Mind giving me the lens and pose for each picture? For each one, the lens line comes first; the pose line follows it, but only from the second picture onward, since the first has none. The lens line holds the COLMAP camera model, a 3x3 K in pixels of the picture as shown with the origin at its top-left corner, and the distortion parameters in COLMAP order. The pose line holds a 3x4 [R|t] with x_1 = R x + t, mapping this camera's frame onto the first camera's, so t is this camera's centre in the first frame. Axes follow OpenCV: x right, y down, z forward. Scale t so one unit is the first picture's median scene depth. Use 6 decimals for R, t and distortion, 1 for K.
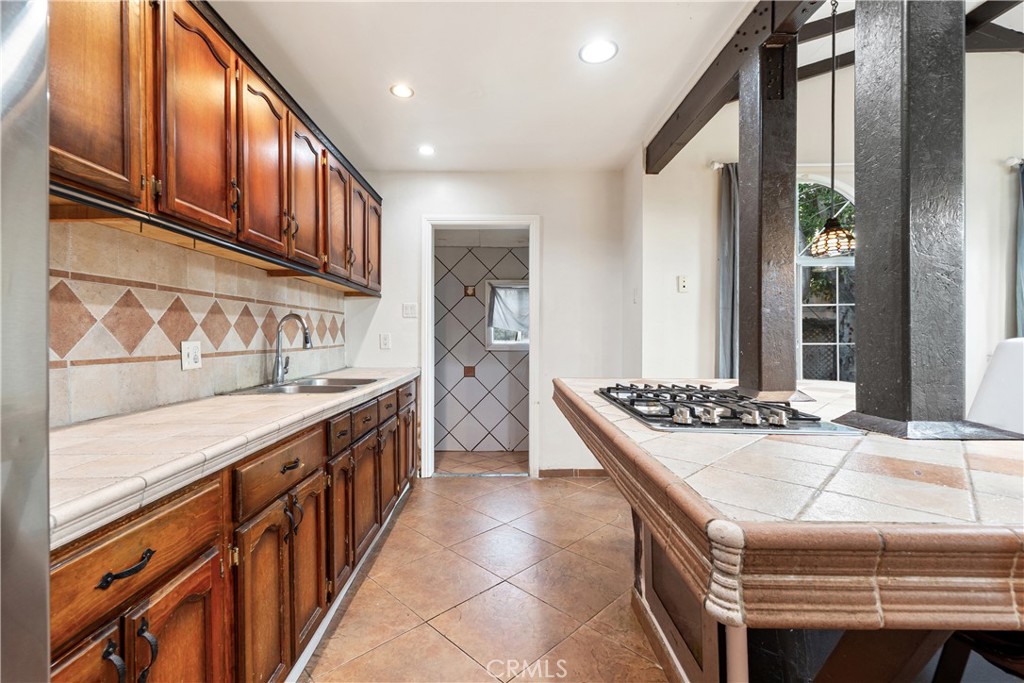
lens RADIAL K [[440.4, 0, 500.5], [0, 440.4, 337.1], [0, 0, 1]] dist [-0.001643, -0.000277]
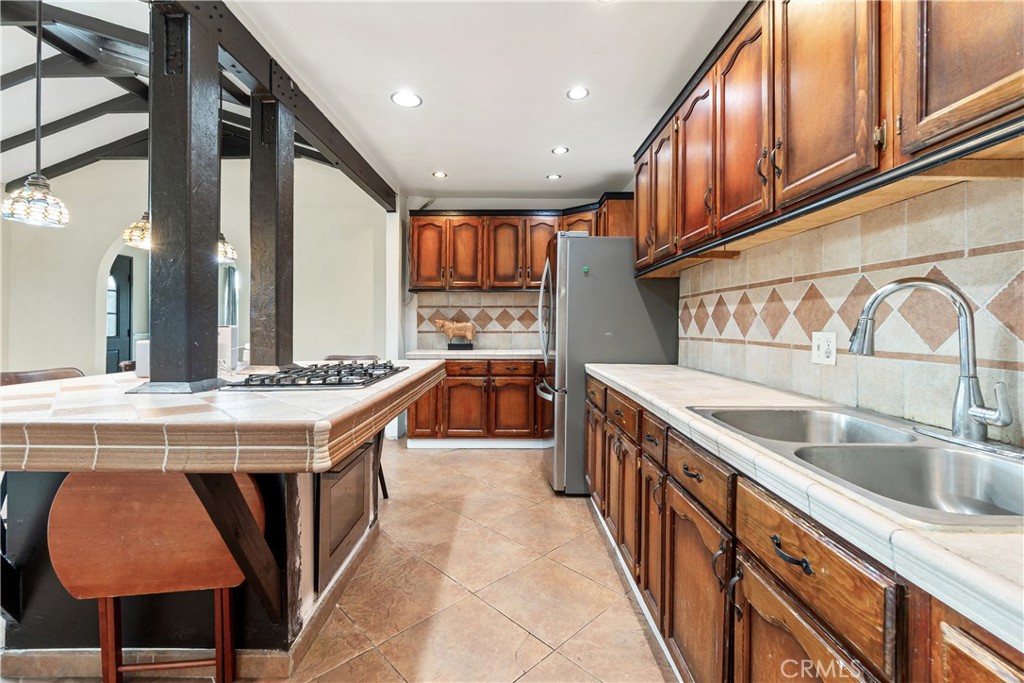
lens RADIAL K [[440.4, 0, 500.5], [0, 440.4, 337.1], [0, 0, 1]] dist [-0.001643, -0.000277]
pose [[-0.999889, -0.001864, 0.014814, -0.086046], [-0.001339, 0.999374, 0.035365, -0.010703], [-0.014871, 0.035341, -0.999265, 1.999682]]
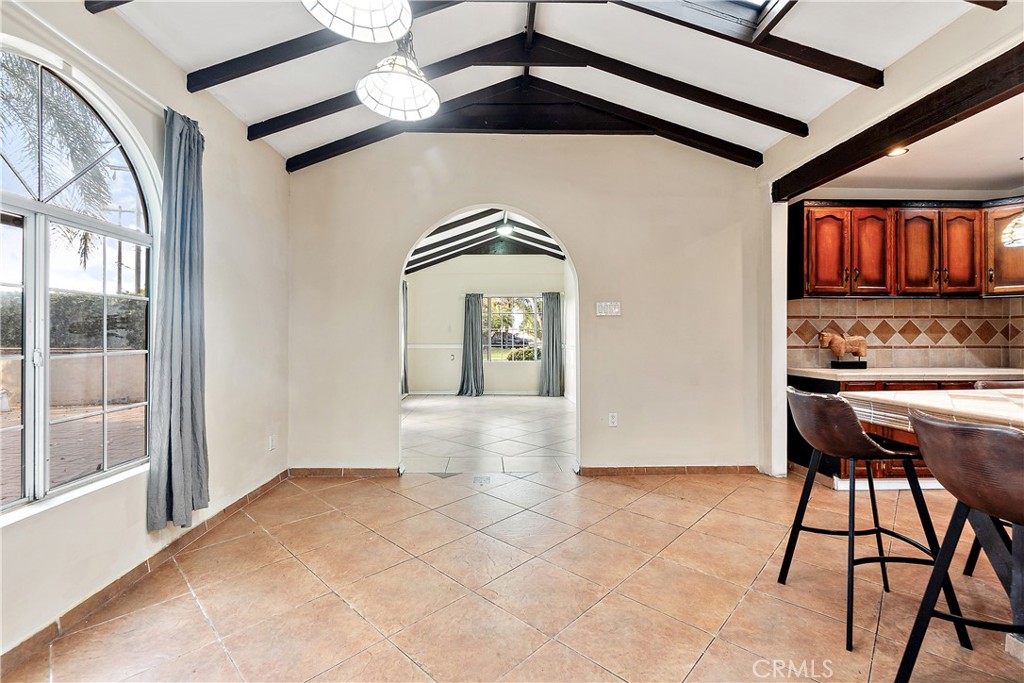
lens RADIAL K [[440.4, 0, 500.5], [0, 440.4, 337.1], [0, 0, 1]] dist [-0.001643, -0.000277]
pose [[-0.999485, 0.000381, -0.032075, 2.058736], [0.000189, 0.999982, 0.005972, -0.011777], [0.032077, 0.005963, -0.999468, 1.470605]]
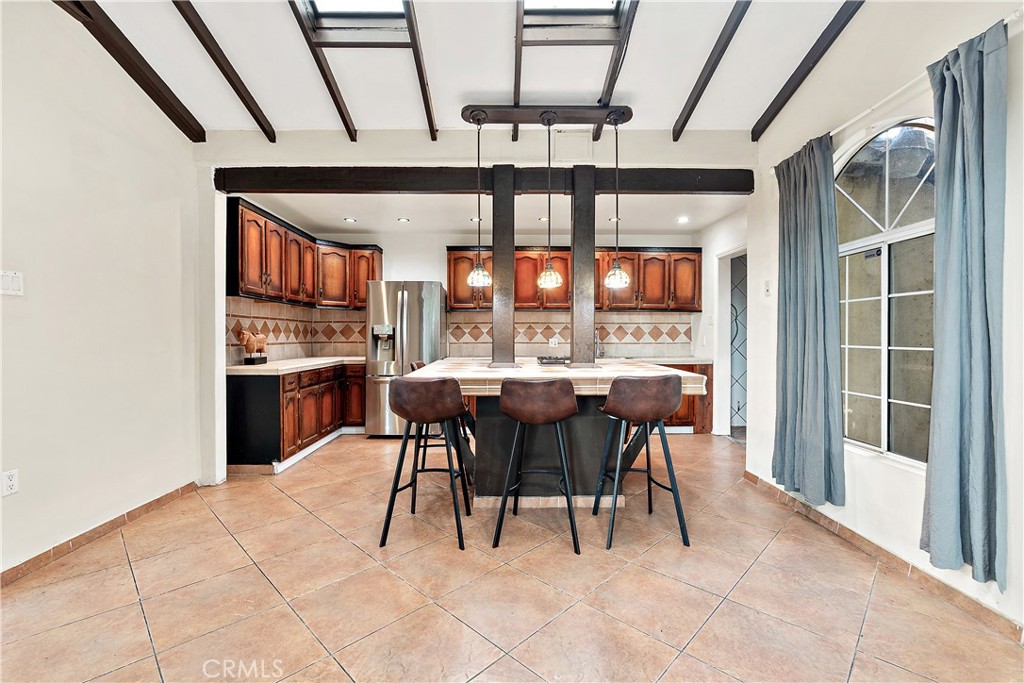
lens RADIAL K [[440.4, 0, 500.5], [0, 440.4, 337.1], [0, 0, 1]] dist [-0.001643, -0.000277]
pose [[0.011224, 0.000757, -0.999937, 2.678597], [-0.006998, 0.999975, 0.000678, 0.001025], [0.999913, 0.006990, 0.011229, 0.616847]]
